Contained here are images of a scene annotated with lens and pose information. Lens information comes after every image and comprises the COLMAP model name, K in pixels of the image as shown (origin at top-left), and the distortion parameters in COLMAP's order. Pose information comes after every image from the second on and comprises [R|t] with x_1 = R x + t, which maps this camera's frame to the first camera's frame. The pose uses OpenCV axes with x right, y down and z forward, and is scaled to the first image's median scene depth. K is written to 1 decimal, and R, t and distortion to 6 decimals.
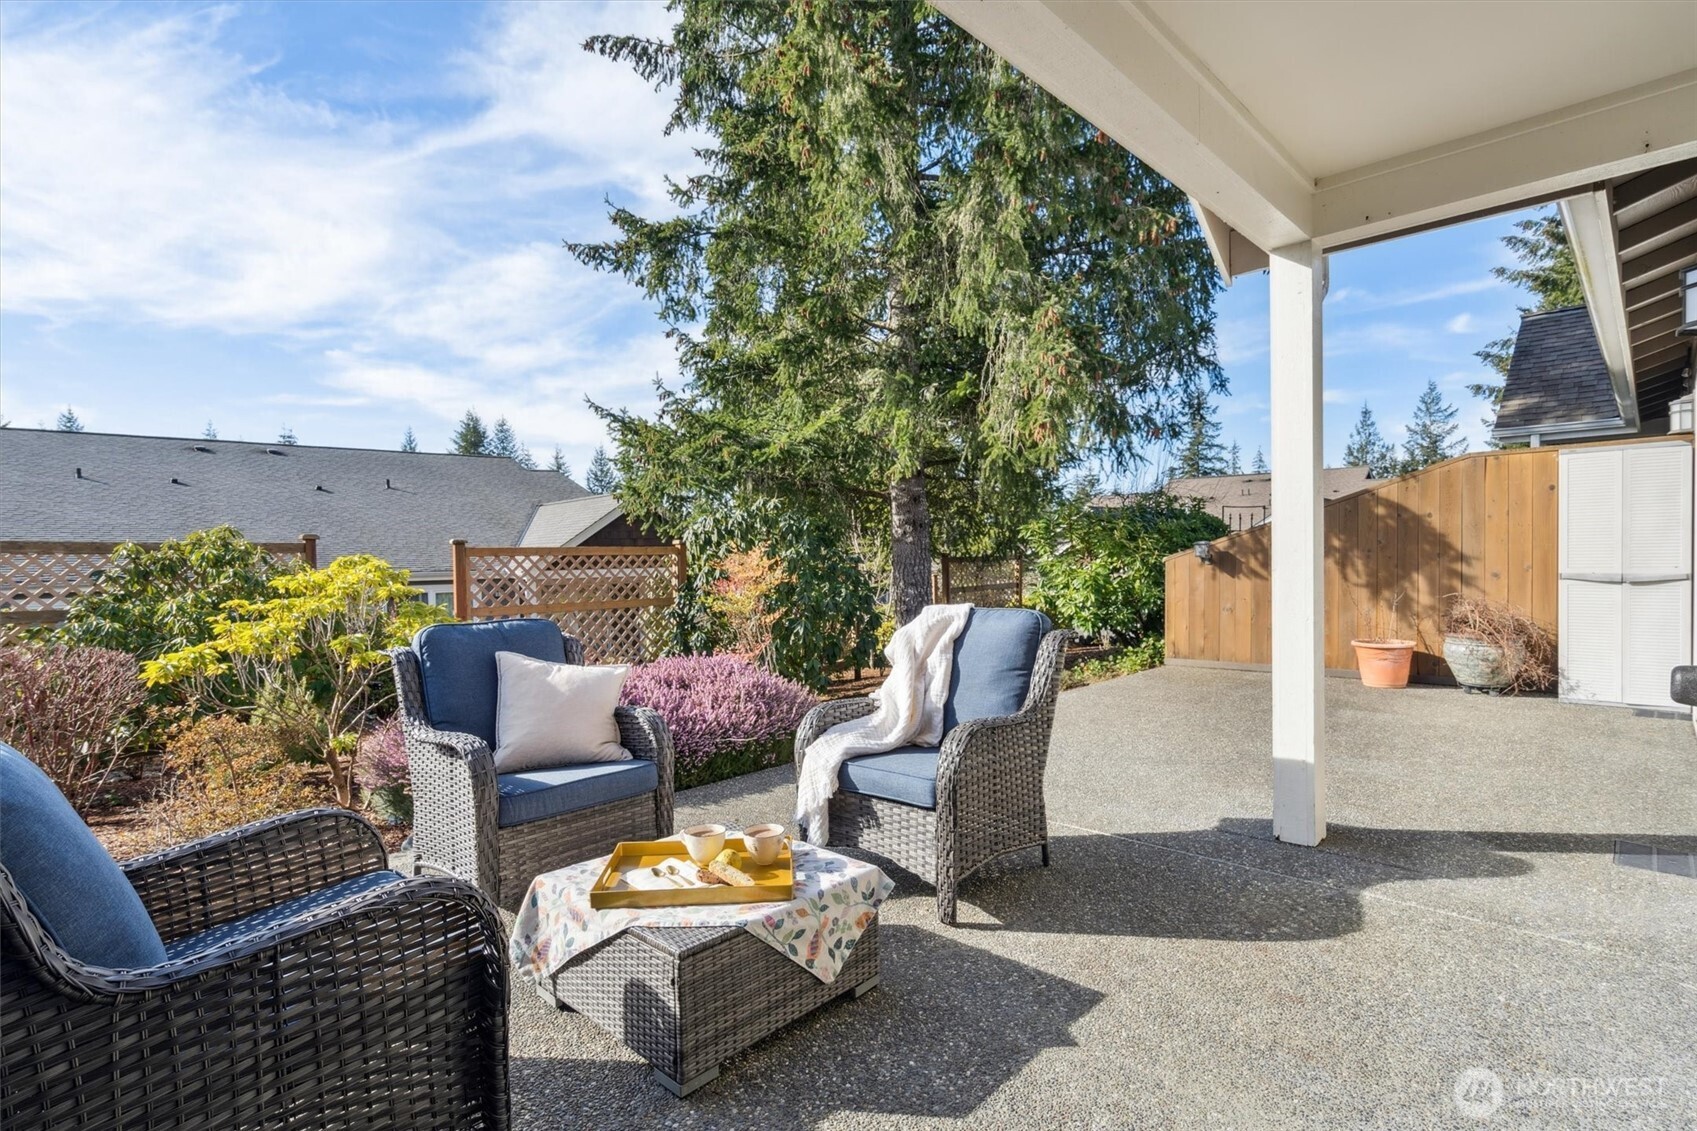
lens RADIAL K [[810.4, 0, 856.9], [0, 810.4, 561.4], [0, 0, 1]] dist [0.012779, 0.000426]
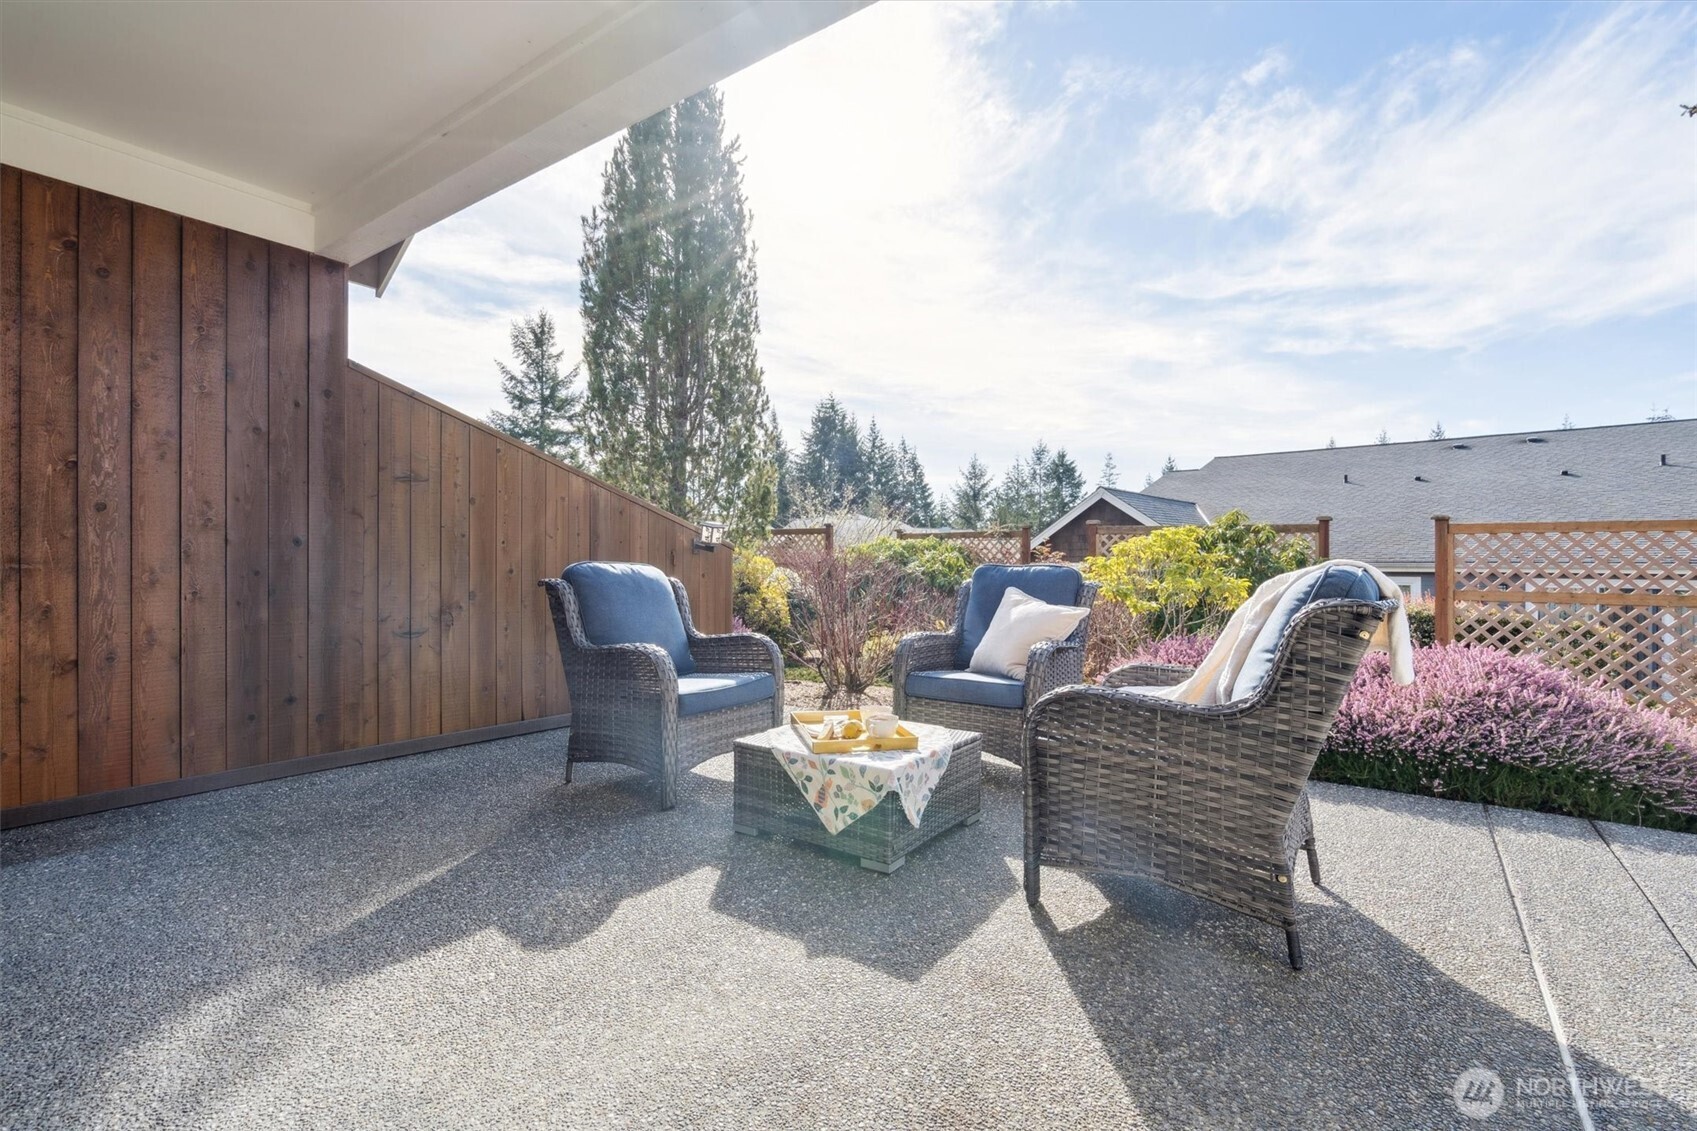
lens RADIAL K [[787.5, 0, 856.5], [0, 787.5, 560.2], [0, 0, 1]] dist [0.002133, -0.000015]
pose [[0.158021, 0.020582, -0.987221, 1.105773], [-0.017277, 0.999687, 0.018077, 0.073659], [0.987285, 0.014200, 0.158328, 0.803131]]
